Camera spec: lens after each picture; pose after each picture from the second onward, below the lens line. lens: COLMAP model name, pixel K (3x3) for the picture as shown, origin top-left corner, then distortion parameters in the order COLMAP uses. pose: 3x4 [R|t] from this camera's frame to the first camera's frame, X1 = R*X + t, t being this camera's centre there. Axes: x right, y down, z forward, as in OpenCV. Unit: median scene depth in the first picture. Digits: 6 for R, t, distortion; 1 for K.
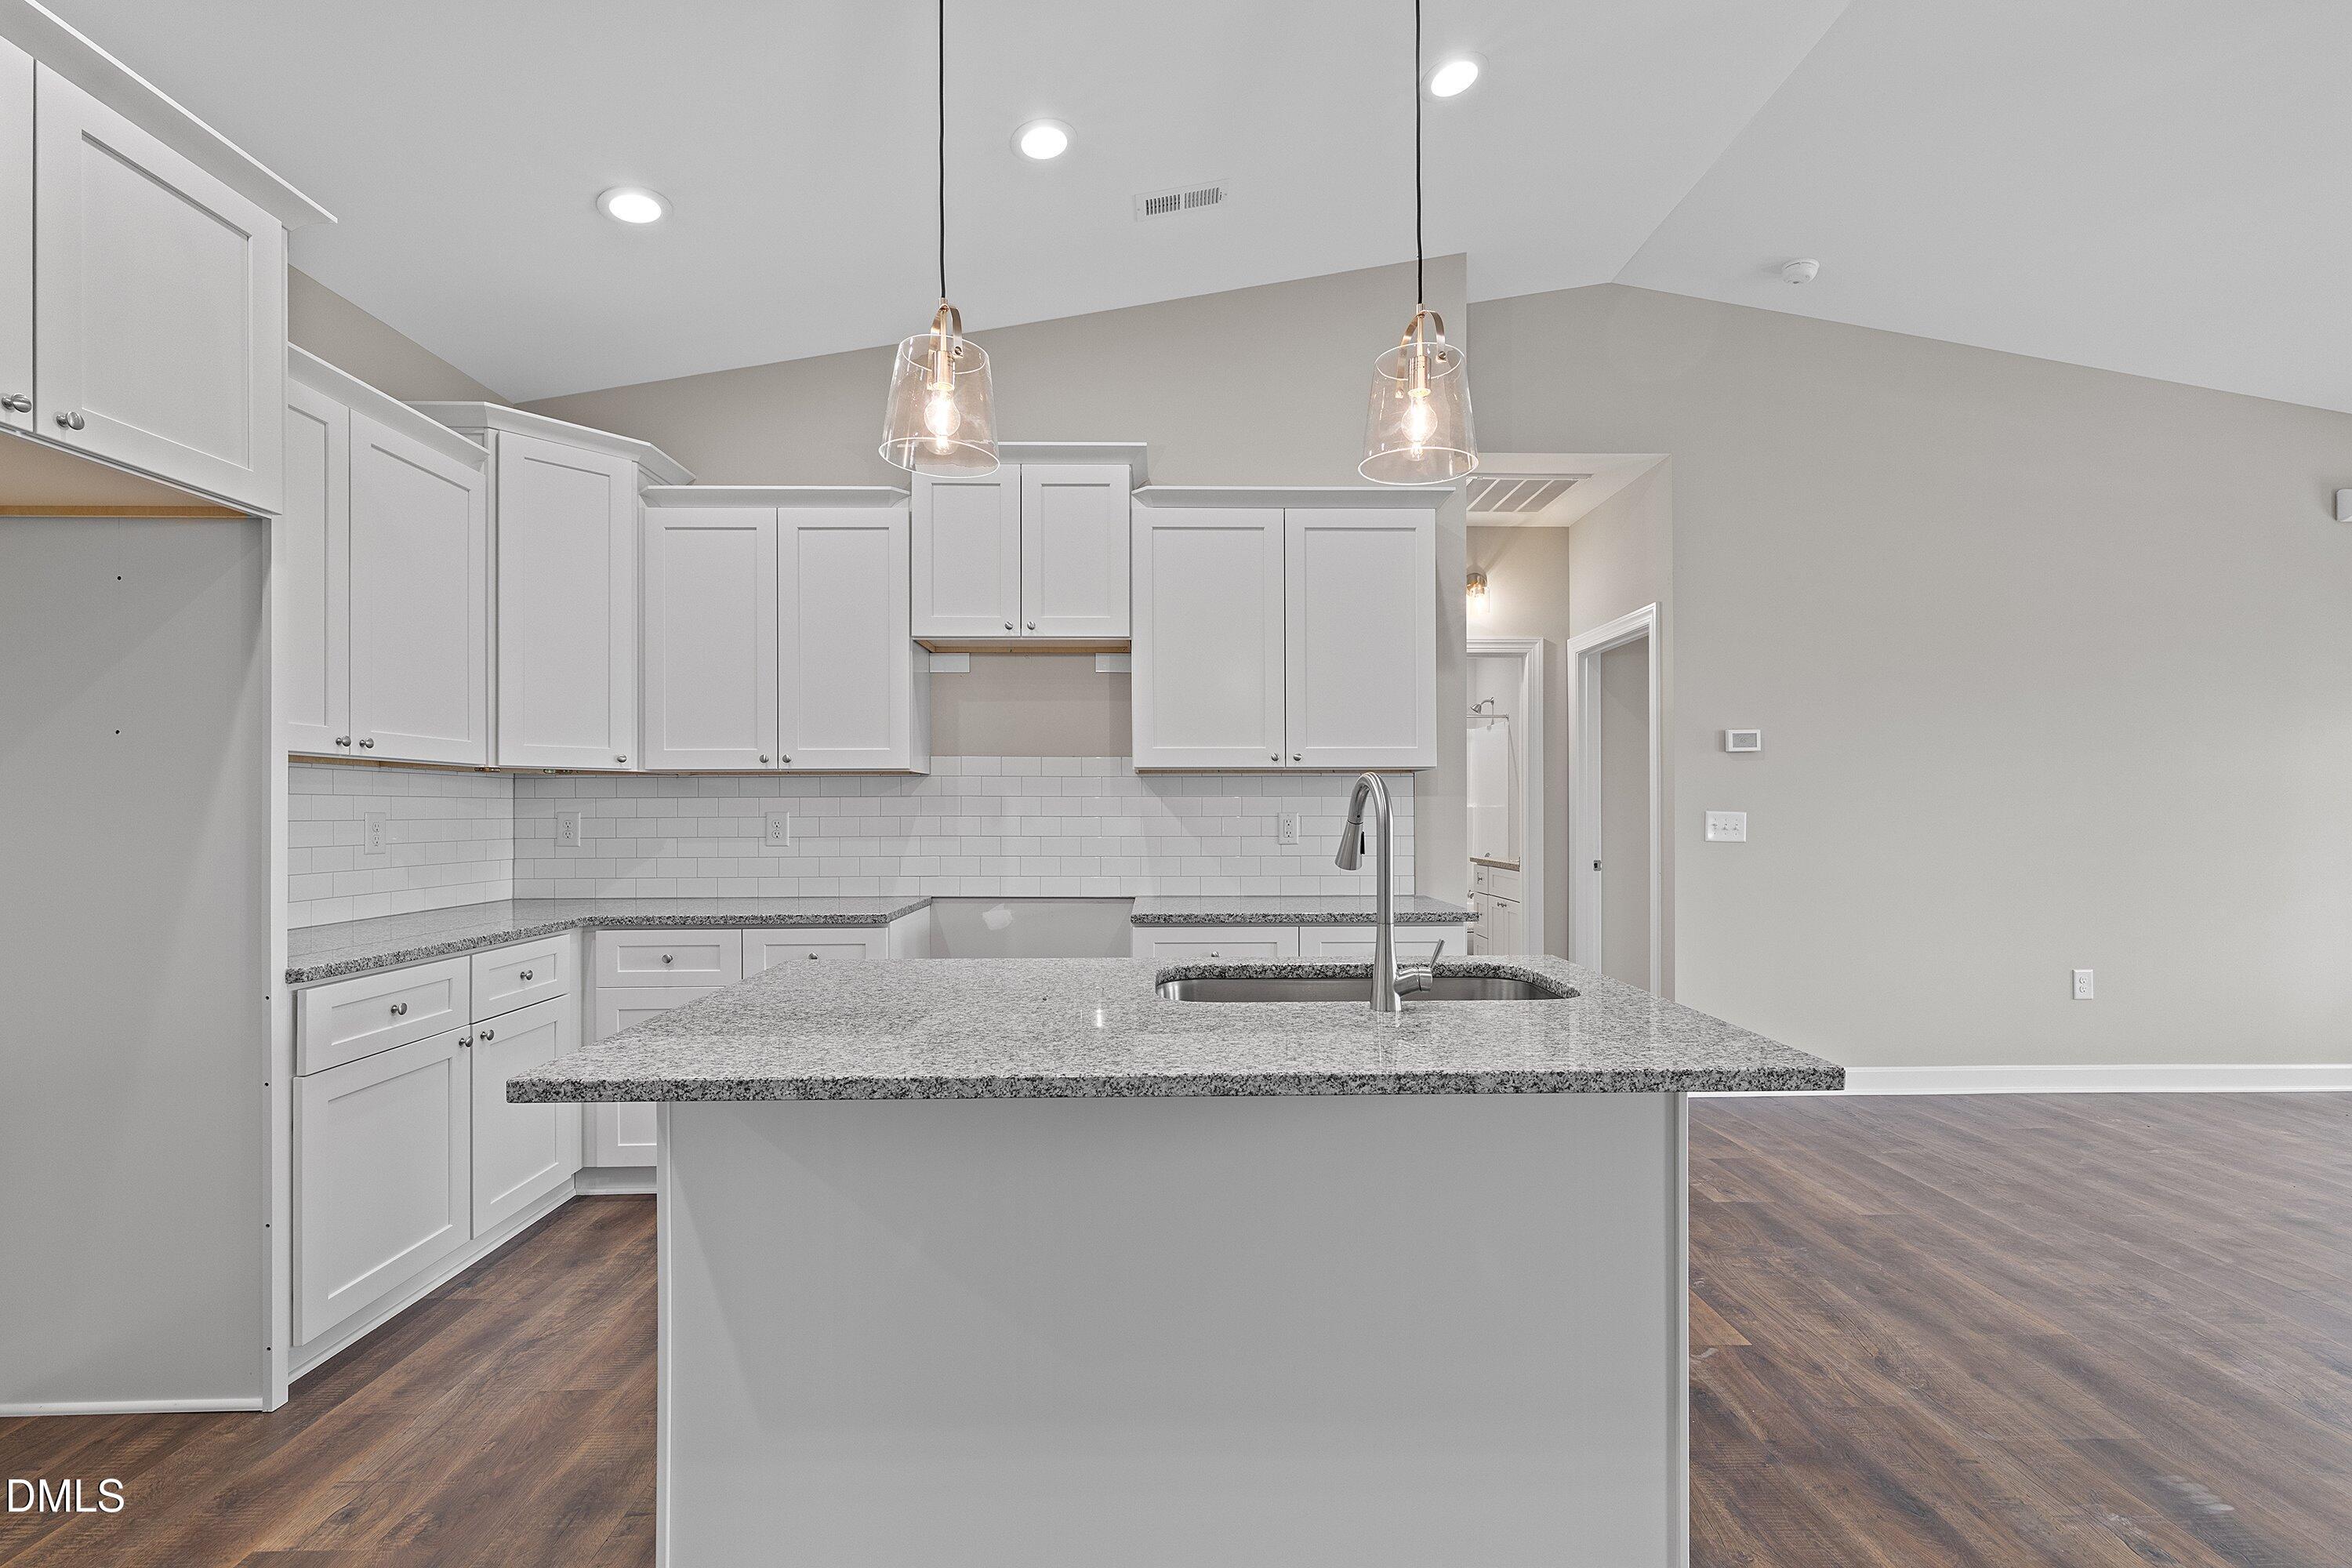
lens RADIAL K [[1014.9, 0, 1174.7], [0, 1014.9, 809.6], [0, 0, 1]] dist [-0.000761, 0.000096]
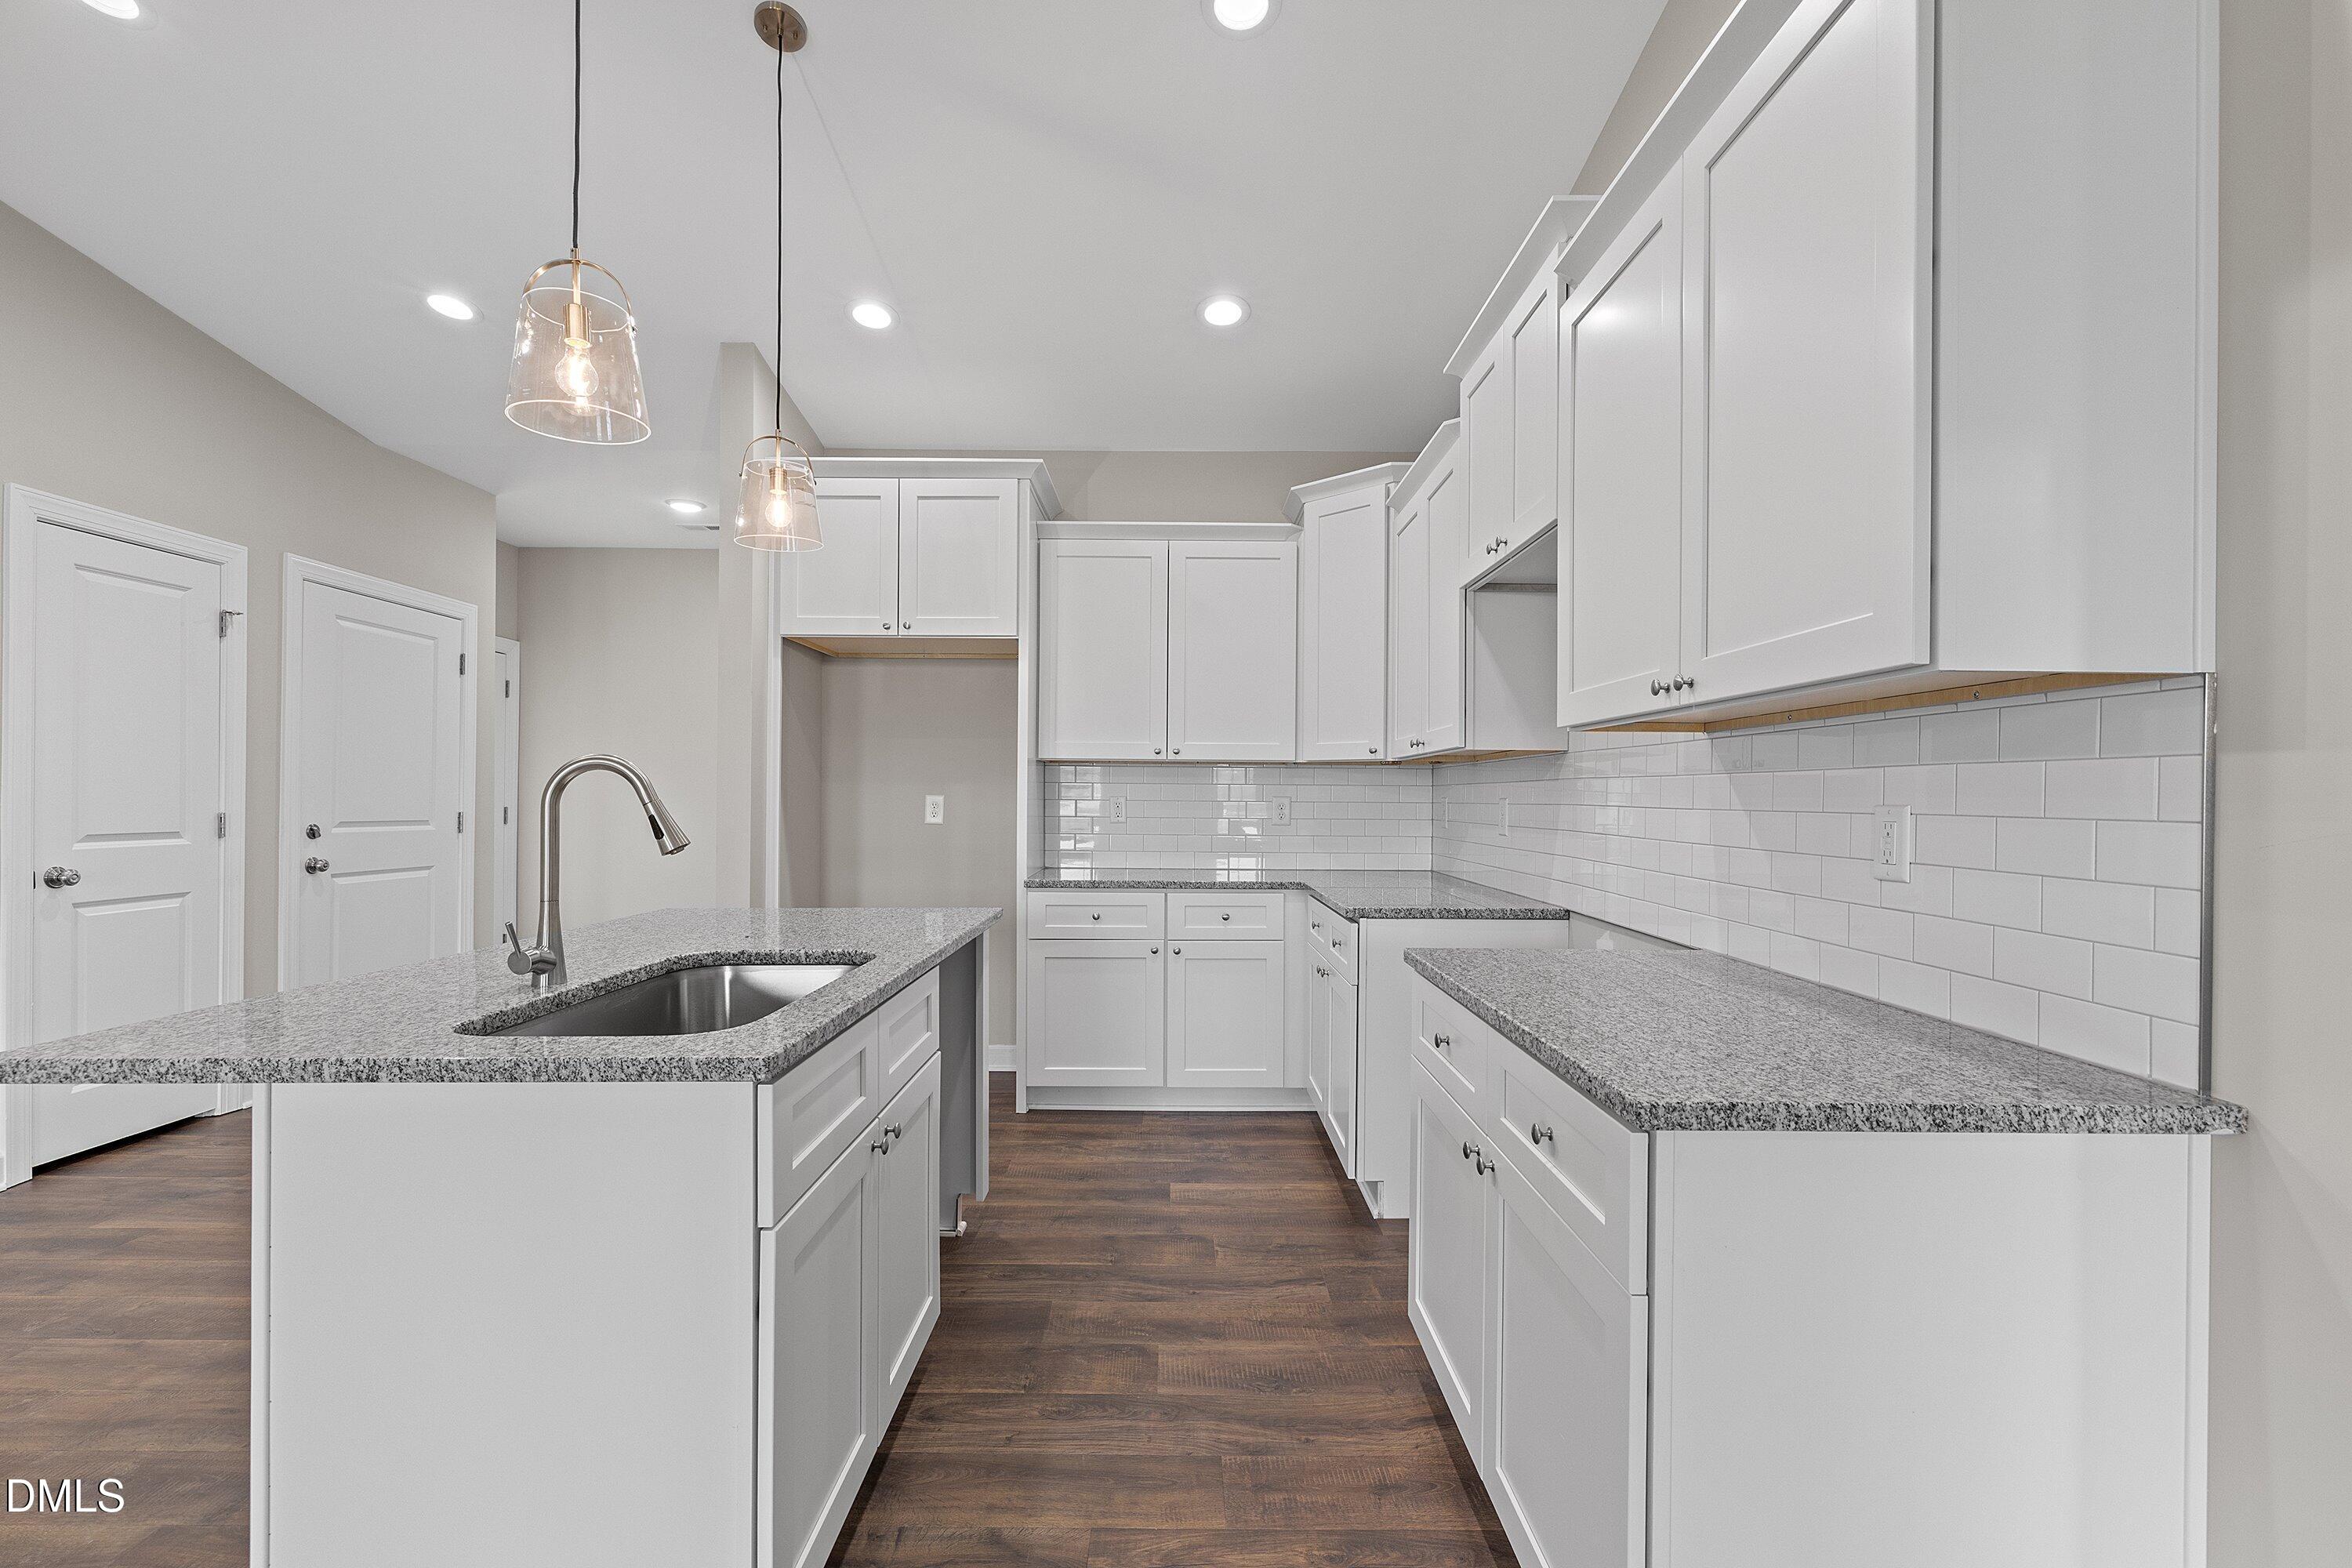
lens RADIAL K [[1013.6, 0, 1184.1], [0, 1013.6, 800.4], [0, 0, 1]] dist [0.001434, 0.000533]
pose [[-0.007020, 0.006585, -0.999954, 0.638363], [-0.005206, 0.999965, 0.006622, -0.000404], [0.999962, 0.005252, -0.006986, 0.855710]]
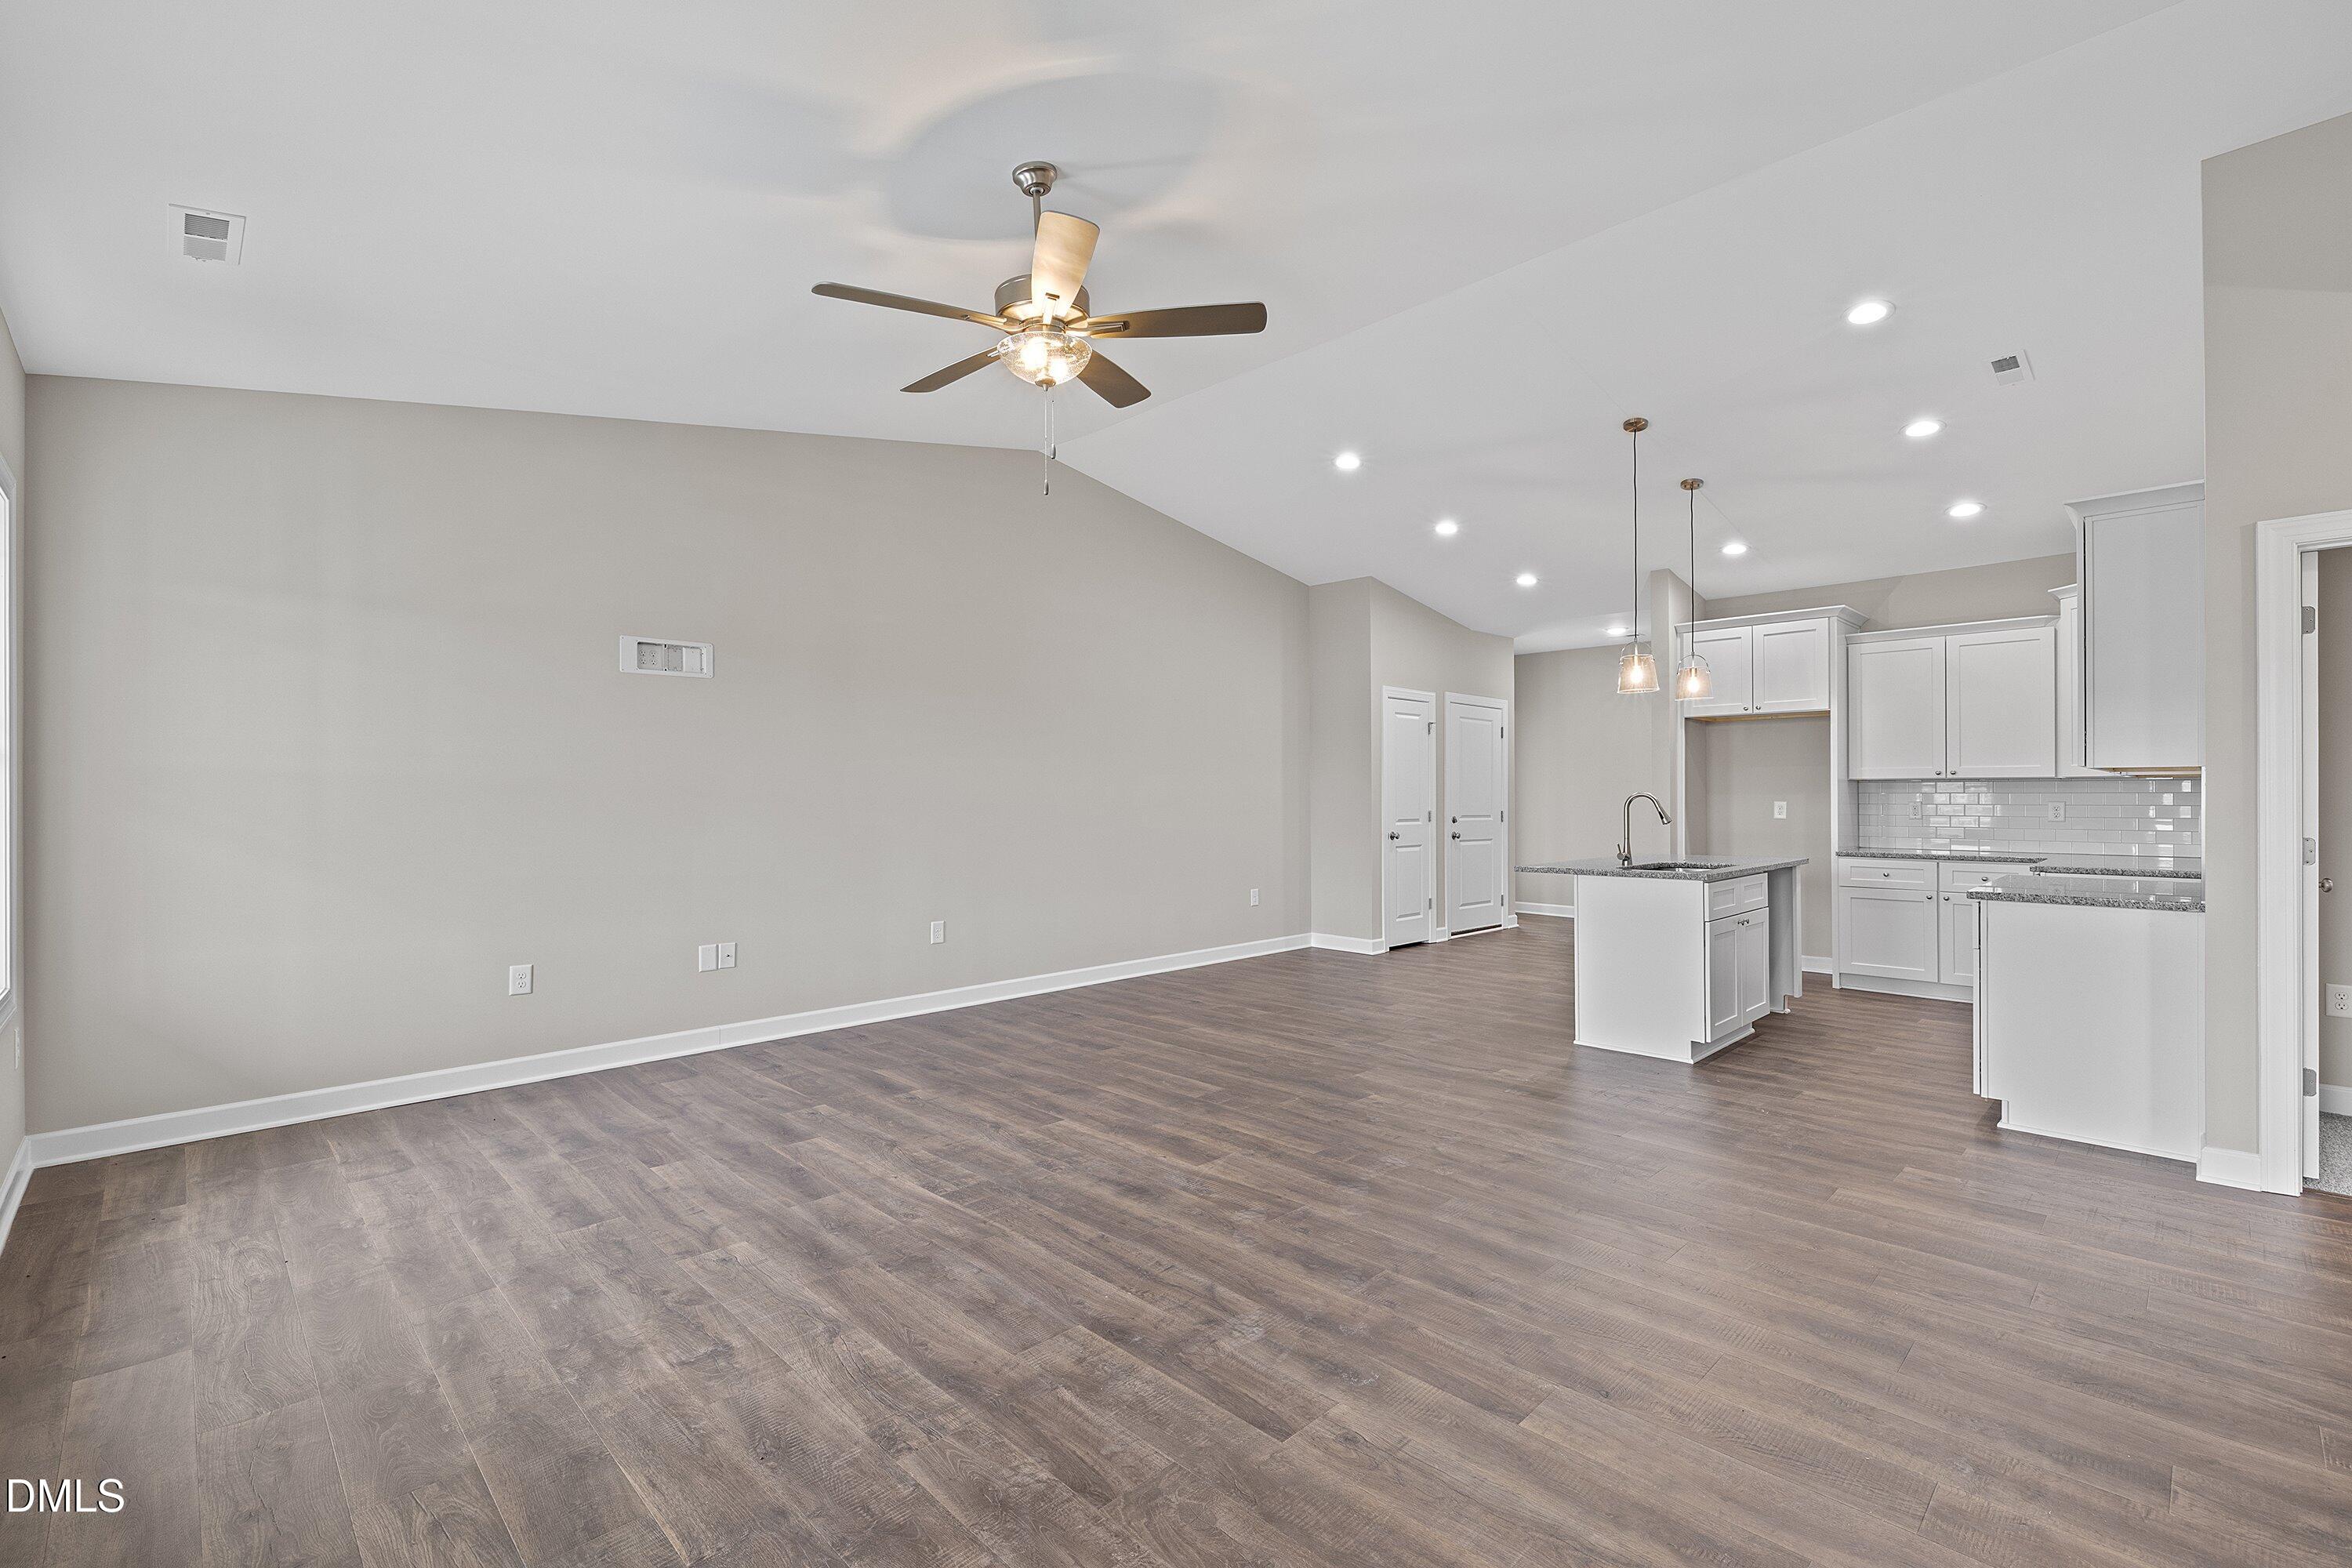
lens RADIAL K [[1028.7, 0, 1176.0], [0, 1028.7, 784.0], [0, 0, 1]] dist [-0.002594, 0.000178]
pose [[-0.724375, -0.003250, -0.689399, 1.841923], [0.004847, 0.999940, -0.009807, -0.019704], [0.689390, -0.010446, -0.724315, 1.245987]]
